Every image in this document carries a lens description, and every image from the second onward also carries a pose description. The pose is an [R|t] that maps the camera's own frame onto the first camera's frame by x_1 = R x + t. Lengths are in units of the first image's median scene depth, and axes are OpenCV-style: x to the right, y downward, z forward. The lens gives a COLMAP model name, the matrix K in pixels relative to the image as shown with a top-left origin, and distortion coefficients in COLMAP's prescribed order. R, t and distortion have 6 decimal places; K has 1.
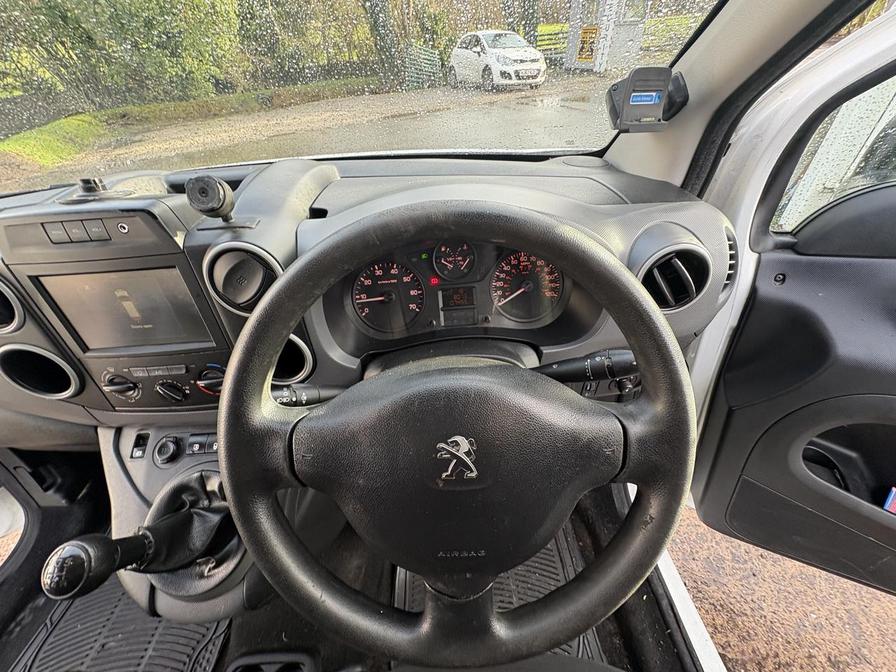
lens RADIAL K [[357.0, 0, 448.0], [0, 357.0, 336.0], [0, 0, 1]] dist [0.002211, 0.000084]
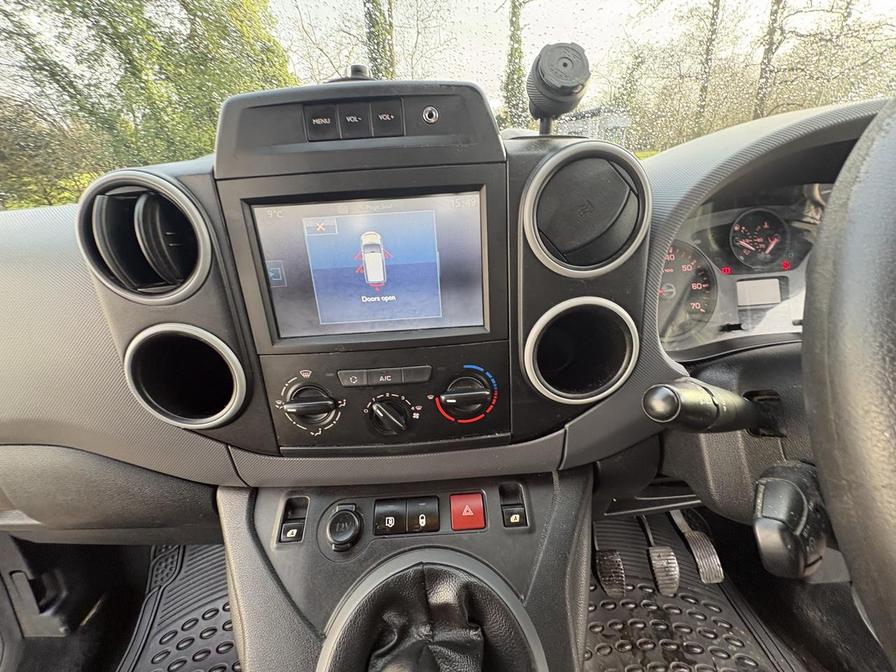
lens RADIAL K [[357.0, 0, 448.0], [0, 357.0, 336.0], [0, 0, 1]] dist [0.002211, 0.000084]
pose [[0.999985, 0.003735, 0.004100, -0.608384], [-0.002582, 0.967800, -0.251708, 0.159284], [-0.004908, 0.251693, 0.967795, 0.340007]]
